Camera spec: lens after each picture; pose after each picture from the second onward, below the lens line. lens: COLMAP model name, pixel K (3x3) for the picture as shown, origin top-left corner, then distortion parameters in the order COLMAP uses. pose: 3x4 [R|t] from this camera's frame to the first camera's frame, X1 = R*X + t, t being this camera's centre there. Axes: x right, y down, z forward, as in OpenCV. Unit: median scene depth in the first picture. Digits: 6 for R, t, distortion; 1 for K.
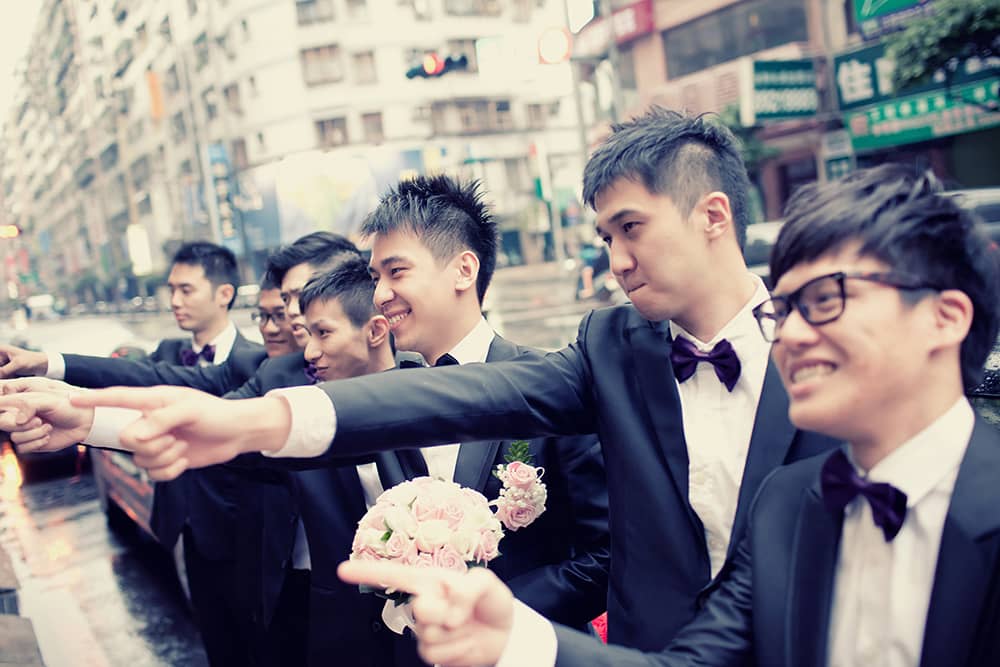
lens RADIAL K [[966.5, 0, 500.5], [0, 966.5, 331.5], [0, 0, 1]] dist [-0.063505, 0.000000]
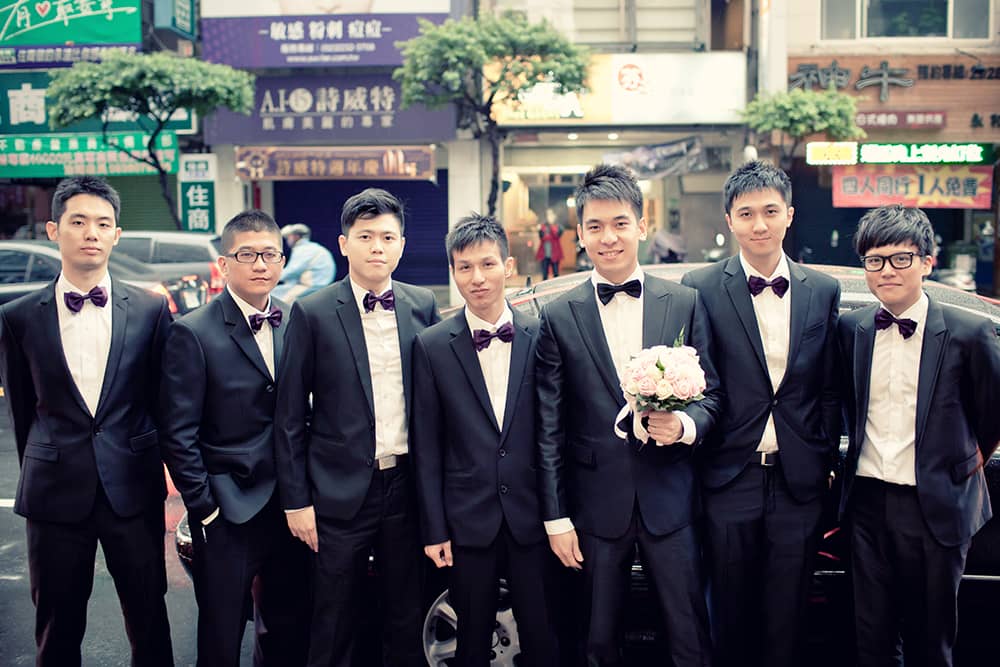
lens RADIAL K [[966.5, 0, 495.9], [0, 966.5, 327.9], [0, 0, 1]] dist [-0.063505, 0.000000]
pose [[0.583748, 0.036536, 0.811112, -0.148454], [0.003791, 0.998853, -0.047721, 0.018155], [-0.811926, 0.030932, 0.582940, 0.021460]]
